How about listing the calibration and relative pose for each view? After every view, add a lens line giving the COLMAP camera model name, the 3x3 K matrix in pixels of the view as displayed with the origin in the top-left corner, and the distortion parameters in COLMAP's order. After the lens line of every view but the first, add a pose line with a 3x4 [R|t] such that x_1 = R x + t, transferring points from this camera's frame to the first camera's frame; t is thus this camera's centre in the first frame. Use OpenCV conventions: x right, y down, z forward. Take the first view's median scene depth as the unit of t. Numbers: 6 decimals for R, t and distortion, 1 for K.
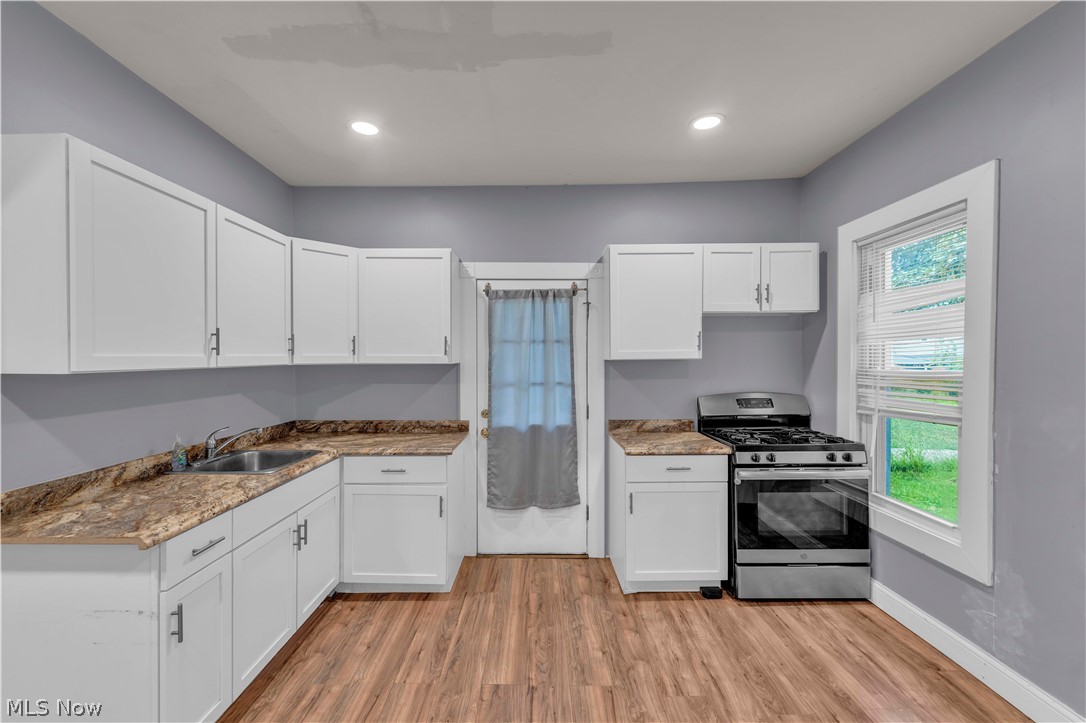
lens RADIAL K [[444.4, 0, 548.3], [0, 444.4, 363.6], [0, 0, 1]] dist [-0.000326, -0.000202]
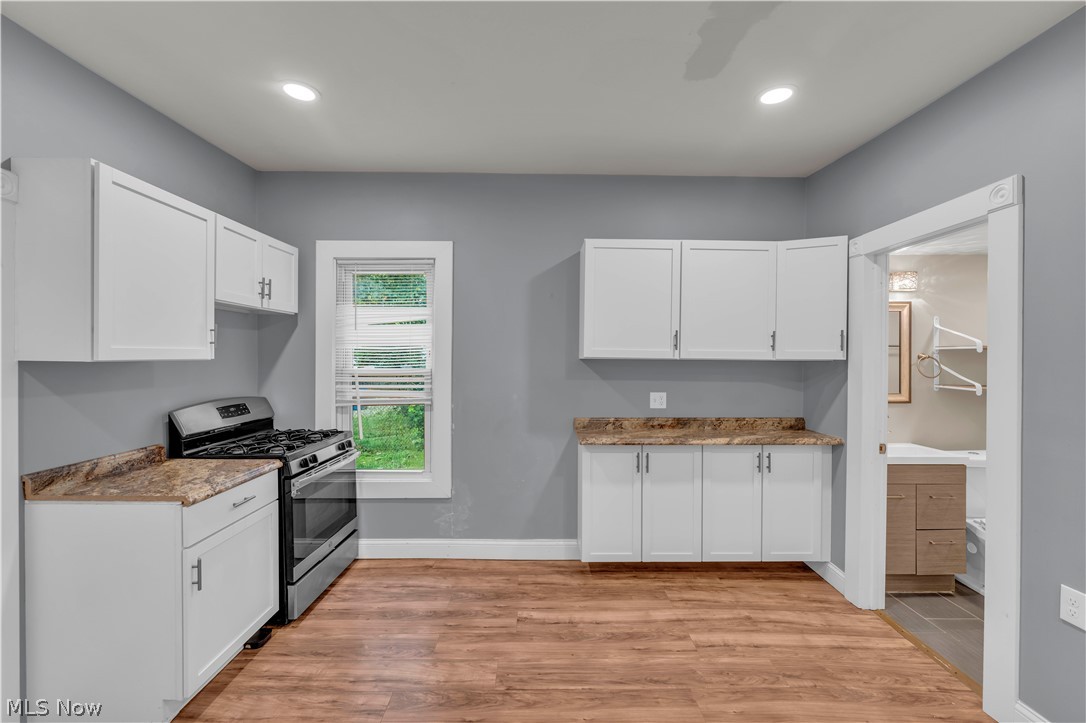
lens RADIAL K [[437.0, 0, 543.0], [0, 437.0, 361.5], [0, 0, 1]] dist [-0.002801, -0.000036]
pose [[0.013398, -0.005638, 0.999894, -0.446264], [0.004887, 0.999973, 0.005573, -0.010161], [-0.999898, 0.004811, 0.013425, 0.449588]]
